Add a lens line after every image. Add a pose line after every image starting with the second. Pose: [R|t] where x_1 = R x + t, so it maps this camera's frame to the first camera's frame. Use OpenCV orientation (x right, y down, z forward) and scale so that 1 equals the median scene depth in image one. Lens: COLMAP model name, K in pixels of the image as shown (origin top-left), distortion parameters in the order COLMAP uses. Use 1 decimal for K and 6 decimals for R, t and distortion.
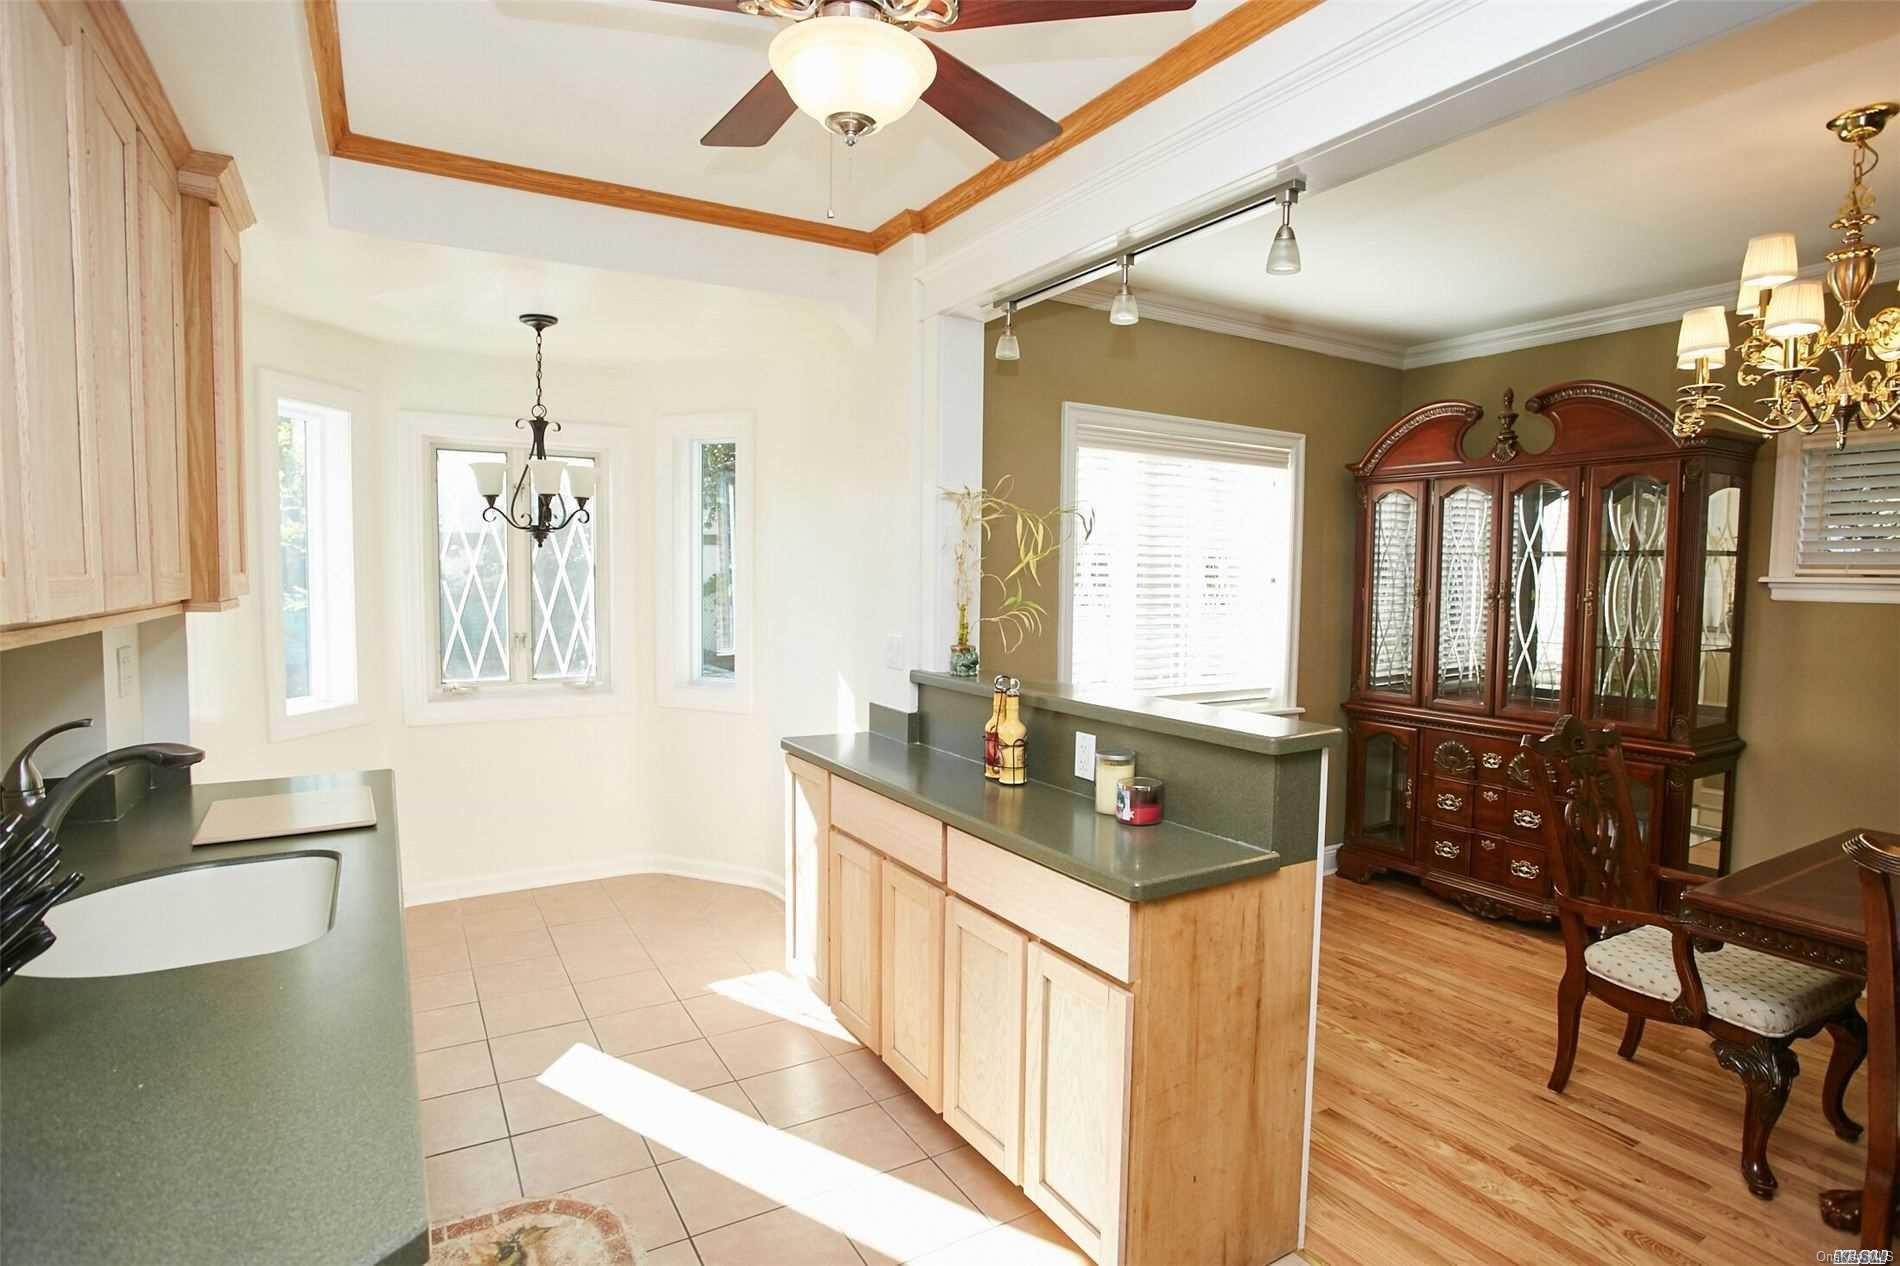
lens RADIAL K [[988.4, 0, 950.0], [0, 988.4, 633.0], [0, 0, 1]] dist [-0.093445, 0.050132]
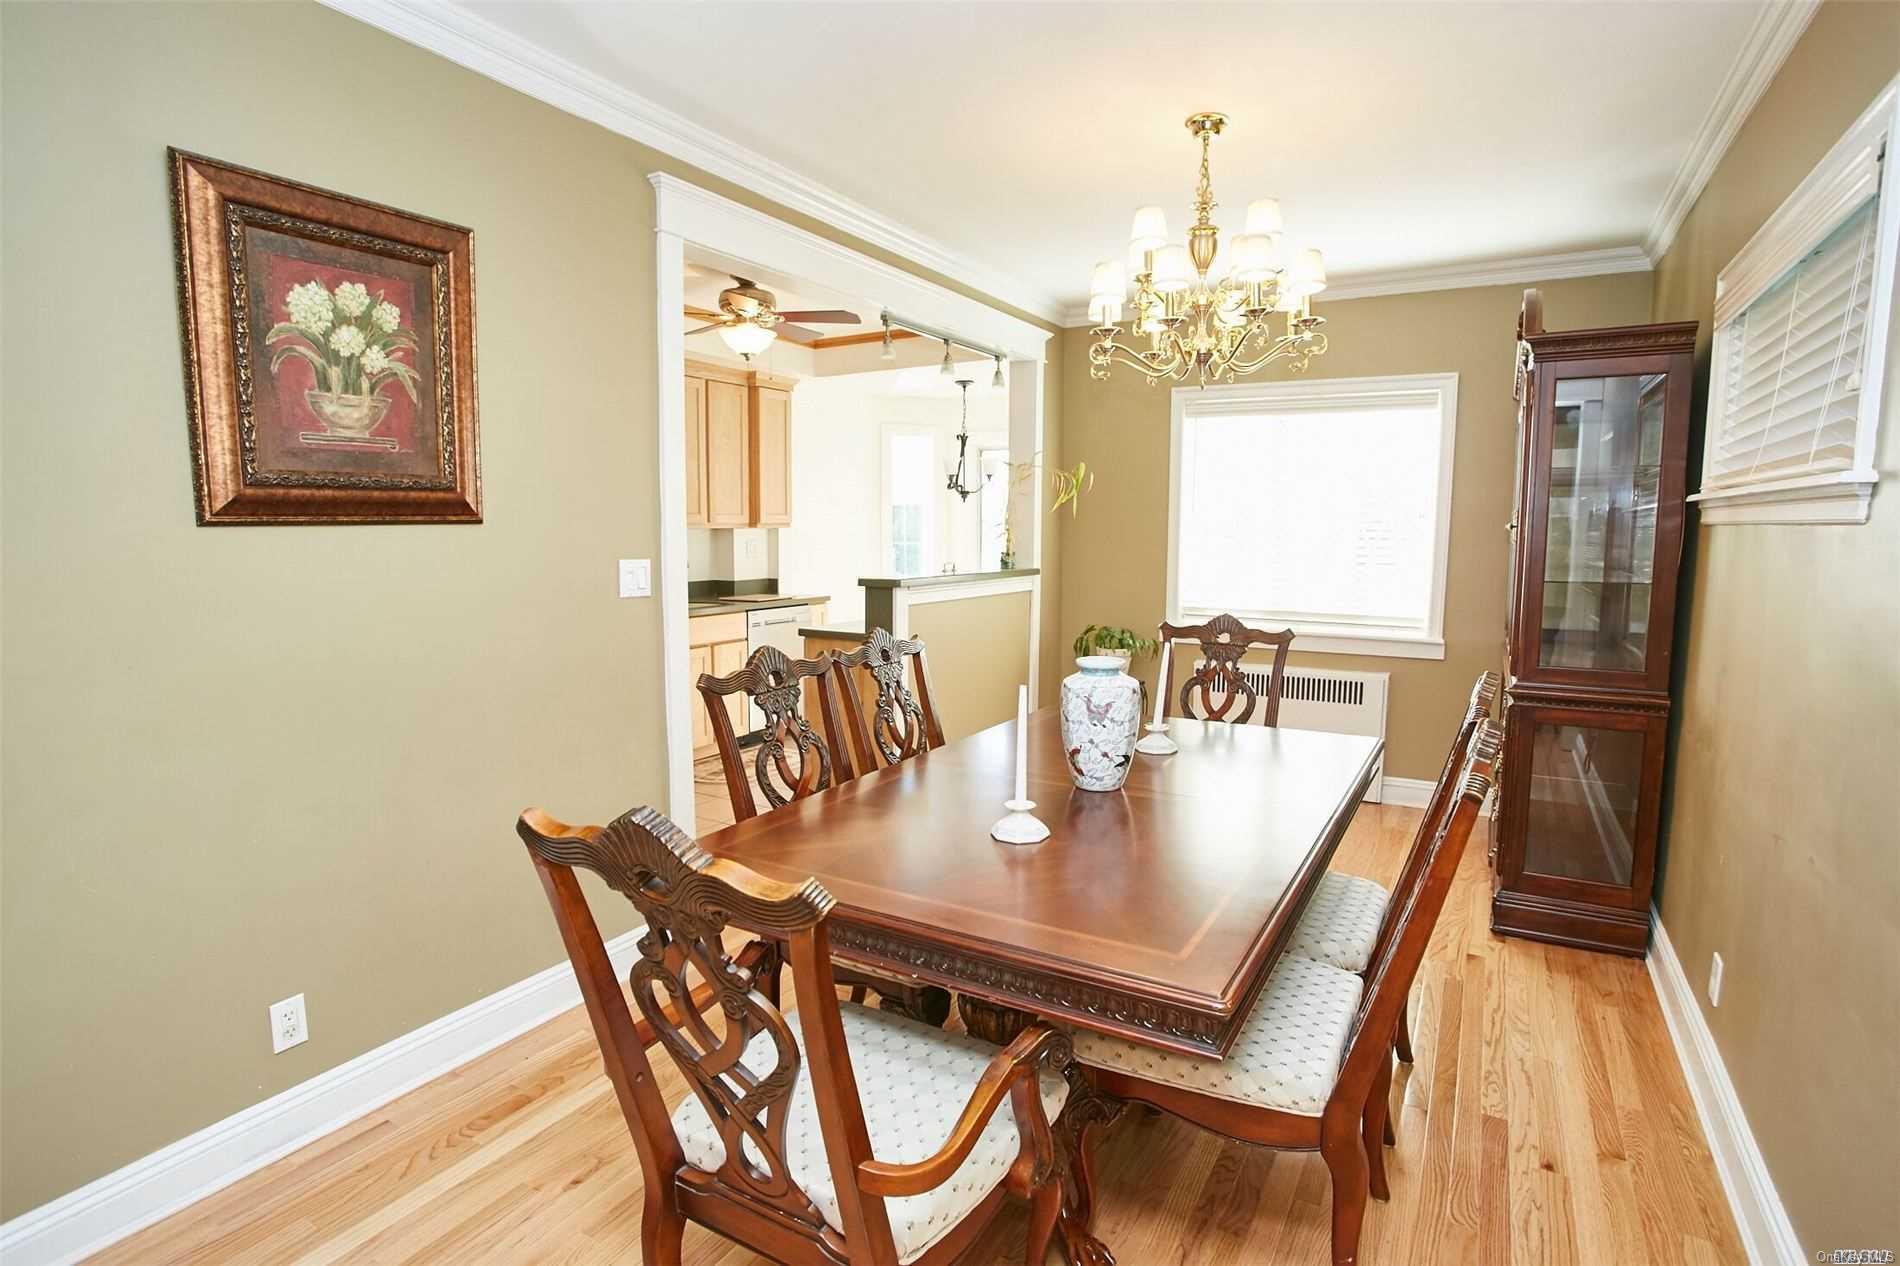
lens RADIAL K [[945.4, 0, 954.4], [0, 945.4, 634.9], [0, 0, 1]] dist [-0.085045, 0.043354]
pose [[0.480387, 0.093156, -0.872095, 1.317873], [-0.057042, 0.995557, 0.074923, 0.035065], [0.875200, 0.013754, 0.483566, 0.100929]]
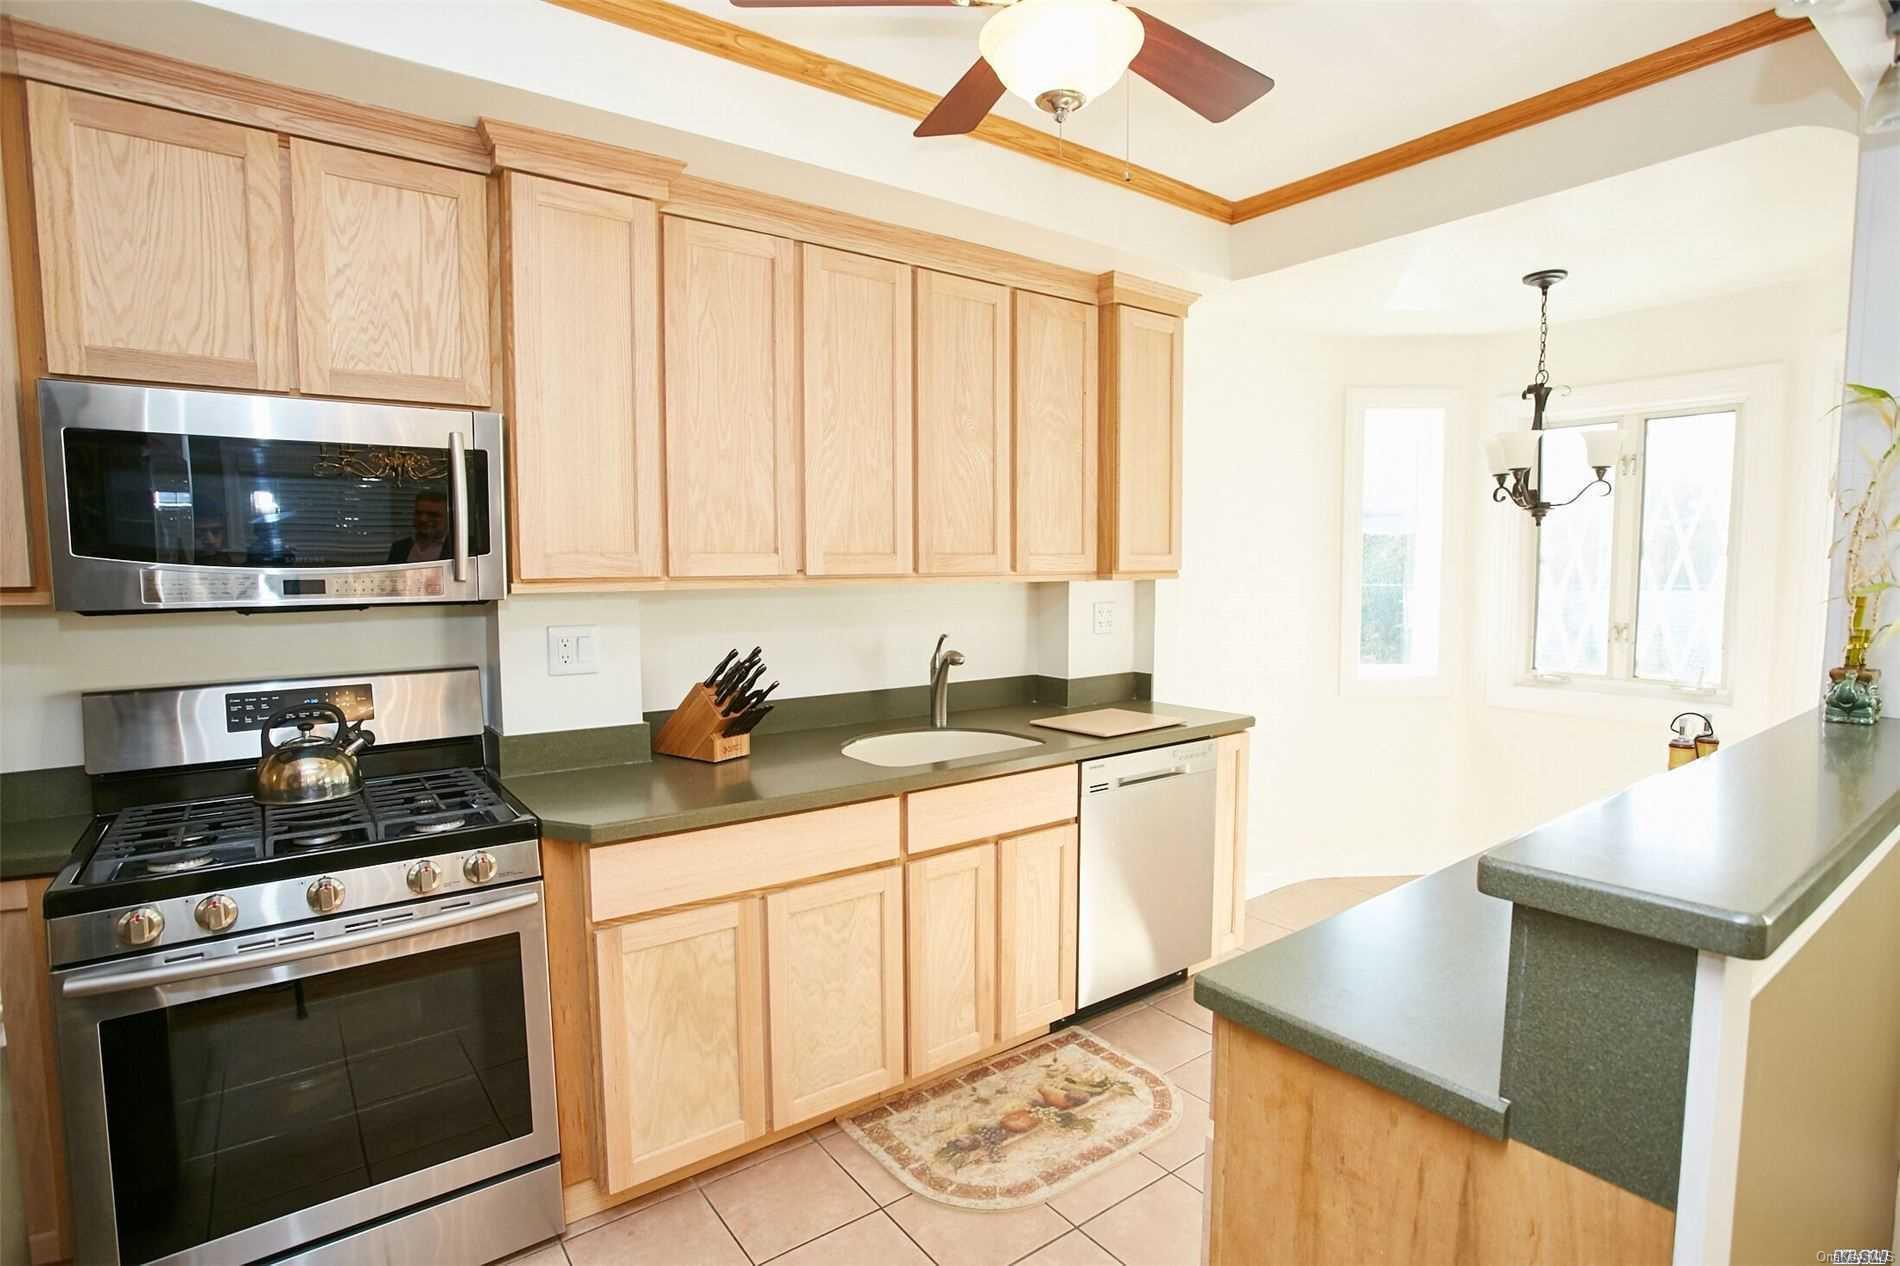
lens RADIAL K [[945.4, 0, 954.4], [0, 945.4, 634.9], [0, 0, 1]] dist [-0.085045, 0.043354]
pose [[0.094790, 0.066796, -0.993254, 0.435007], [-0.057583, 0.996444, 0.061515, -0.007758], [0.993830, 0.051363, 0.098300, 0.403179]]
